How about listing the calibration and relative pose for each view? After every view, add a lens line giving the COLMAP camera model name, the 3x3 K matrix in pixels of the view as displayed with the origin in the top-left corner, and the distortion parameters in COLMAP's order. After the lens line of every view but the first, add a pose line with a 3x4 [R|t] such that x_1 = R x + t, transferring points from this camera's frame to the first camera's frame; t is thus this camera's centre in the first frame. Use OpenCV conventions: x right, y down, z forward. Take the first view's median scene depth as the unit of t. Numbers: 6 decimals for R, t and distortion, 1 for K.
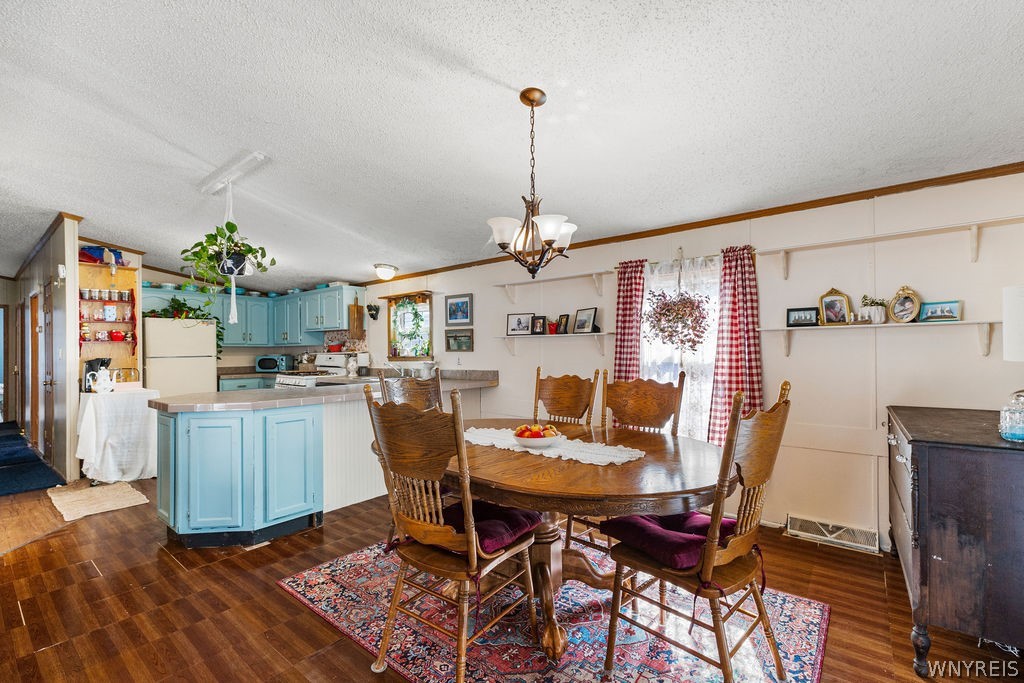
lens RADIAL K [[447.1, 0, 514.3], [0, 447.1, 345.7], [0, 0, 1]] dist [0.002712, -0.001163]
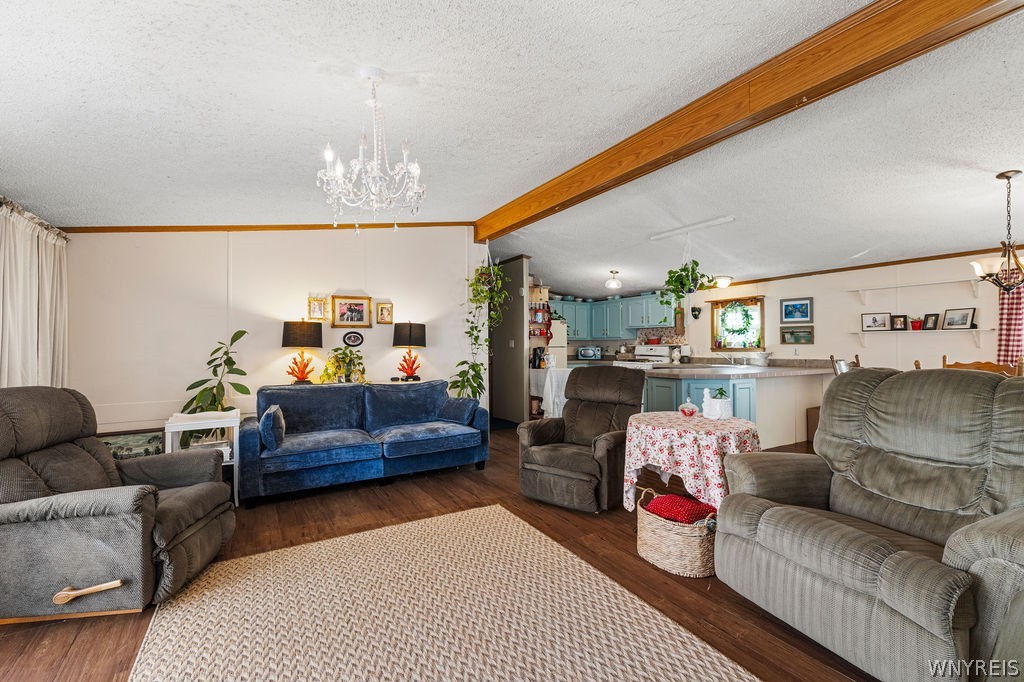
lens RADIAL K [[447.1, 0, 513.7], [0, 447.1, 336.7], [0, 0, 1]] dist [0.002712, -0.001163]
pose [[0.940057, 0.000093, -0.341017, -0.420985], [-0.002853, 0.999967, -0.007591, 0.003854], [0.341005, 0.008109, 0.940027, -0.412010]]
